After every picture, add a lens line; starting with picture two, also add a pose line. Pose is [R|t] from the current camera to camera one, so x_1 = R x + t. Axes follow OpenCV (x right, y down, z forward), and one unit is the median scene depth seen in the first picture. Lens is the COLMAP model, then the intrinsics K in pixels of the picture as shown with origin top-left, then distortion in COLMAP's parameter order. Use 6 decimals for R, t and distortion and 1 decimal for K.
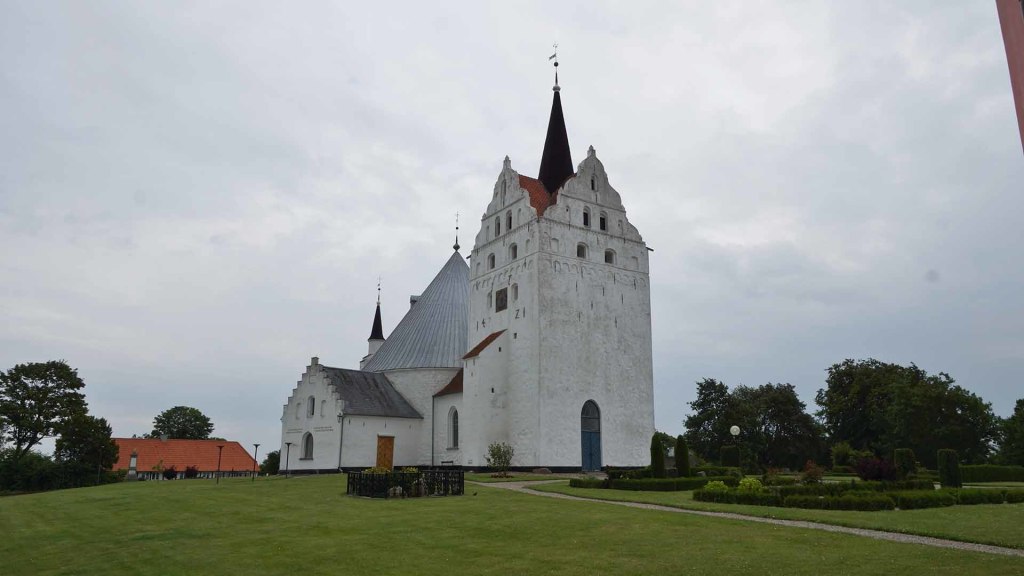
lens RADIAL K [[682.9, 0, 508.0], [0, 682.9, 289.0], [0, 0, 1]] dist [0.003351, 0.009193]
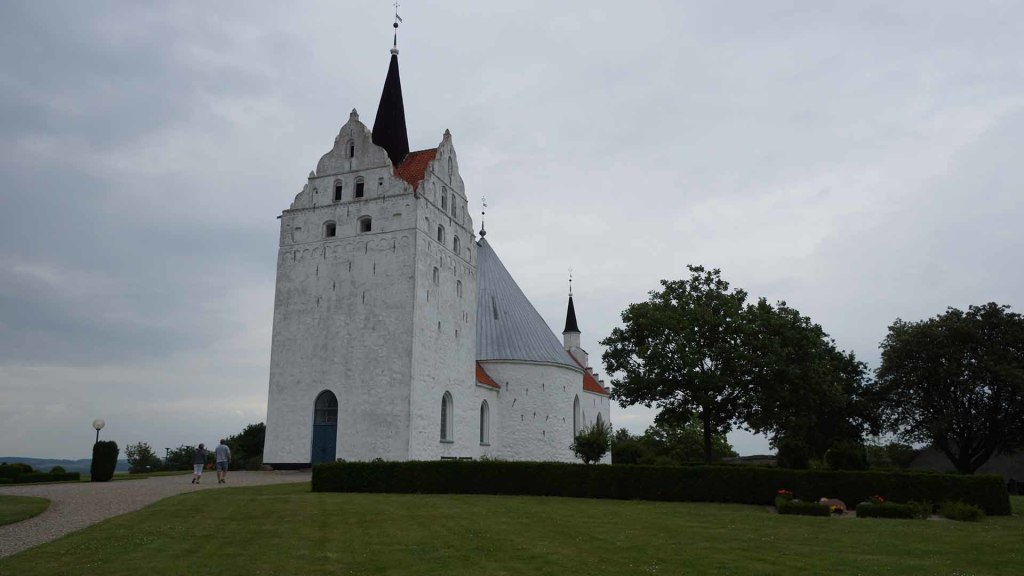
lens RADIAL K [[682.9, 0, 513.9], [0, 682.9, 293.0], [0, 0, 1]] dist [0.003351, 0.009193]
pose [[0.587273, -0.196662, -0.785134, 0.975328], [0.207380, 0.974212, -0.088905, 0.163244], [0.782371, -0.110610, 0.612912, 0.628305]]
